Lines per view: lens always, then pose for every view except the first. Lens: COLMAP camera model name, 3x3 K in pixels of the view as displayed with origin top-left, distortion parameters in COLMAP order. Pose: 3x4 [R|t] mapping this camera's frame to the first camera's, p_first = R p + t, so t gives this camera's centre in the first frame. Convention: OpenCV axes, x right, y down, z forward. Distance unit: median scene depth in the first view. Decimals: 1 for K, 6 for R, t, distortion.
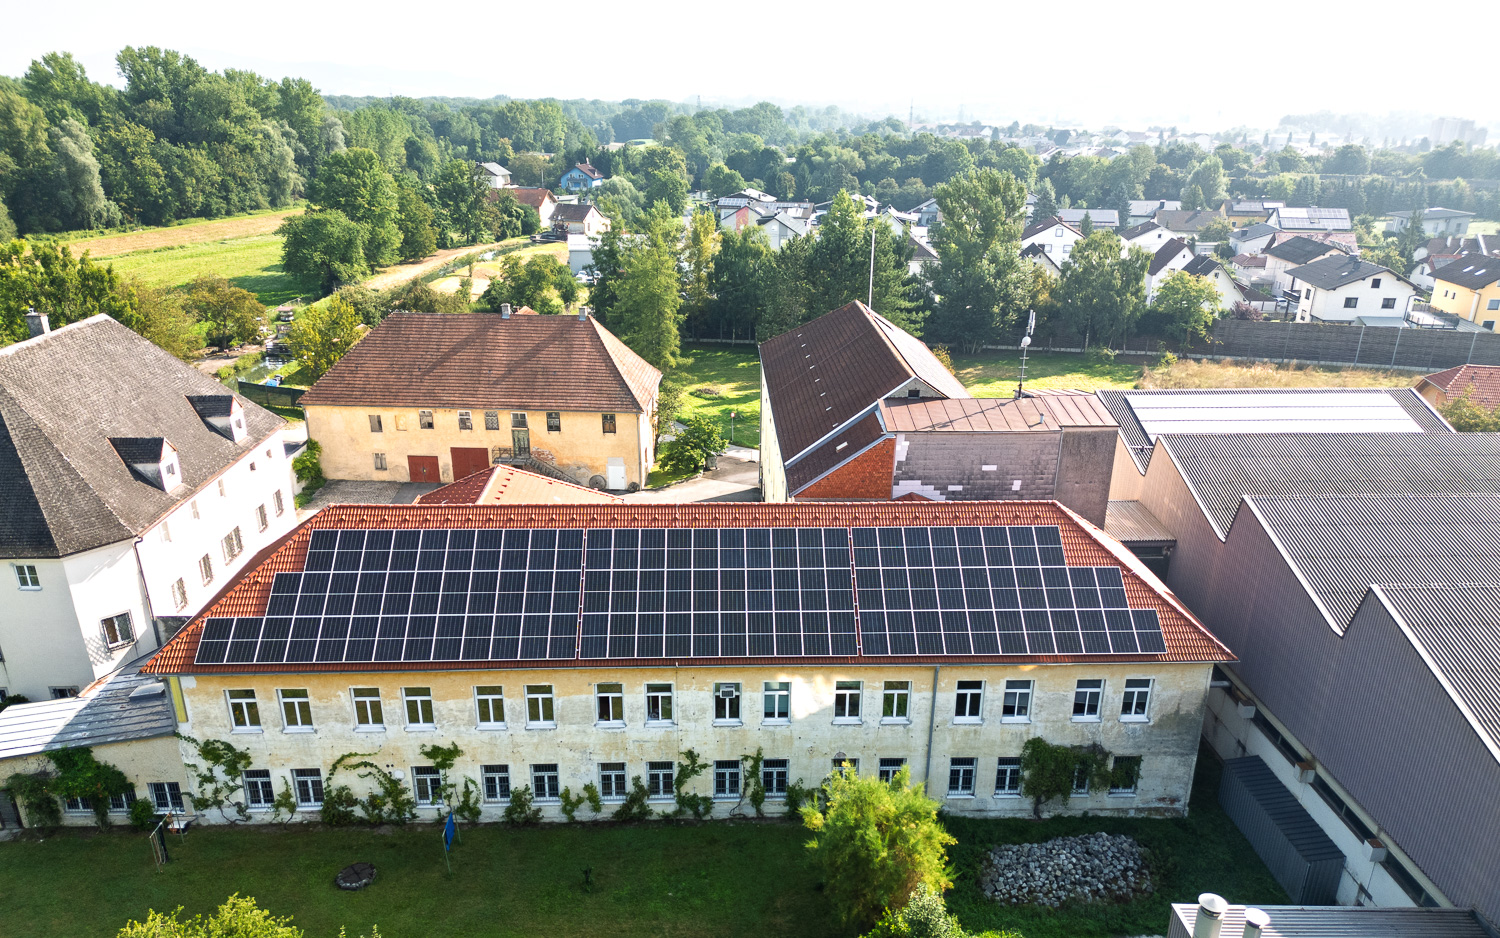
lens RADIAL K [[965.6, 0, 752.5], [0, 965.6, 428.5], [0, 0, 1]] dist [0.001424, -0.000403]
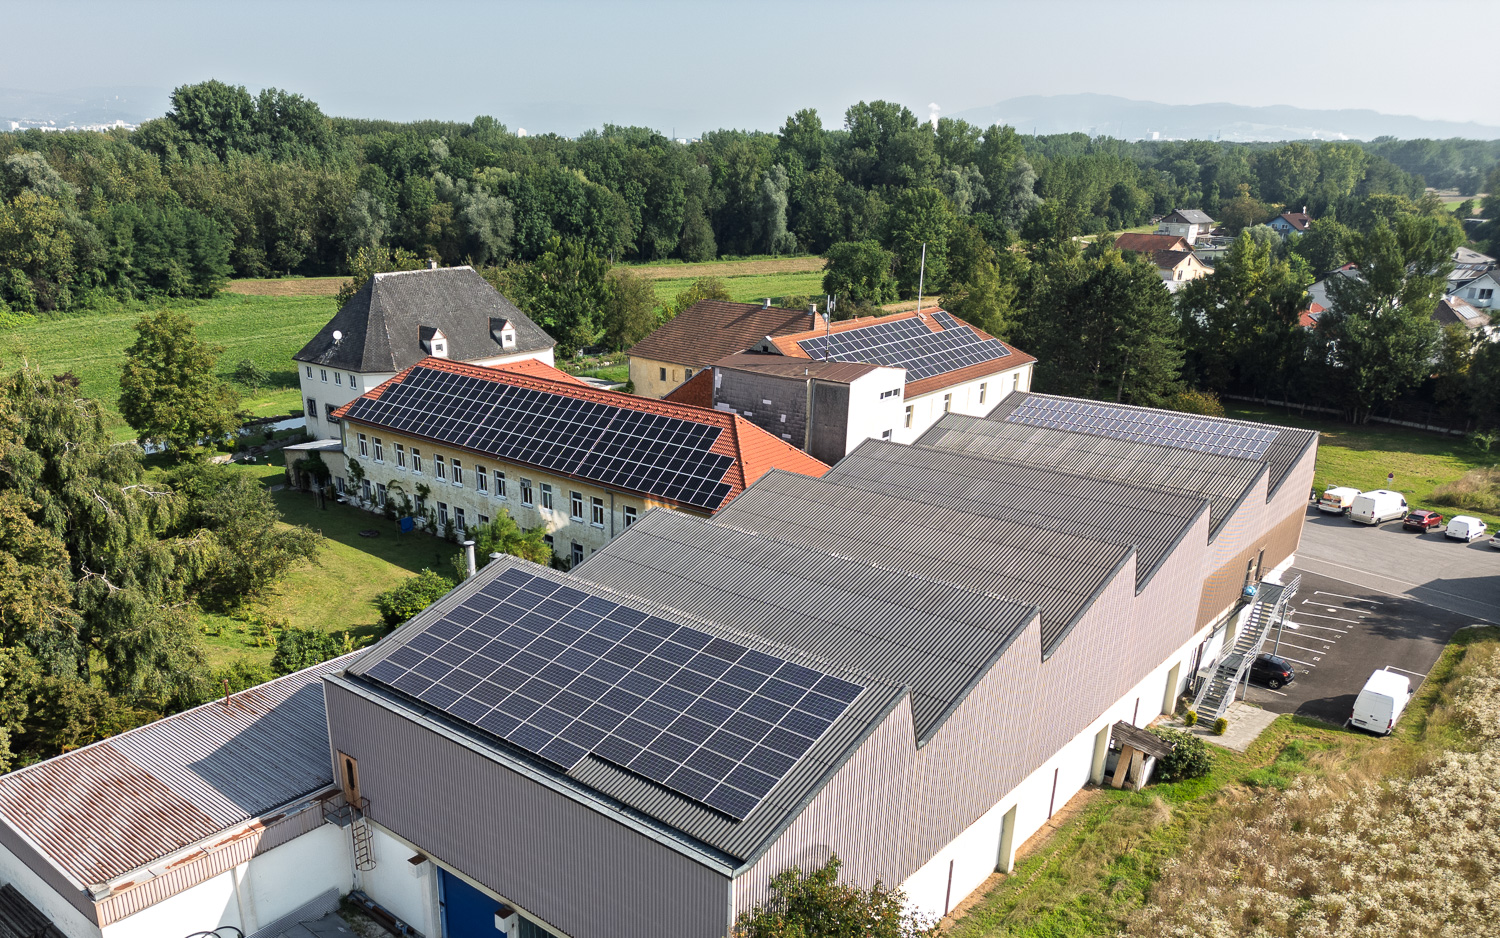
lens RADIAL K [[1031.5, 0, 750.0], [0, 1031.5, 469.0], [0, 0, 1]] dist [0.045072, 0.001249]
pose [[0.771832, 0.178418, -0.610281, 1.350441], [-0.194058, 0.980128, 0.041117, 0.093308], [0.605489, 0.086695, 0.791118, -0.193362]]
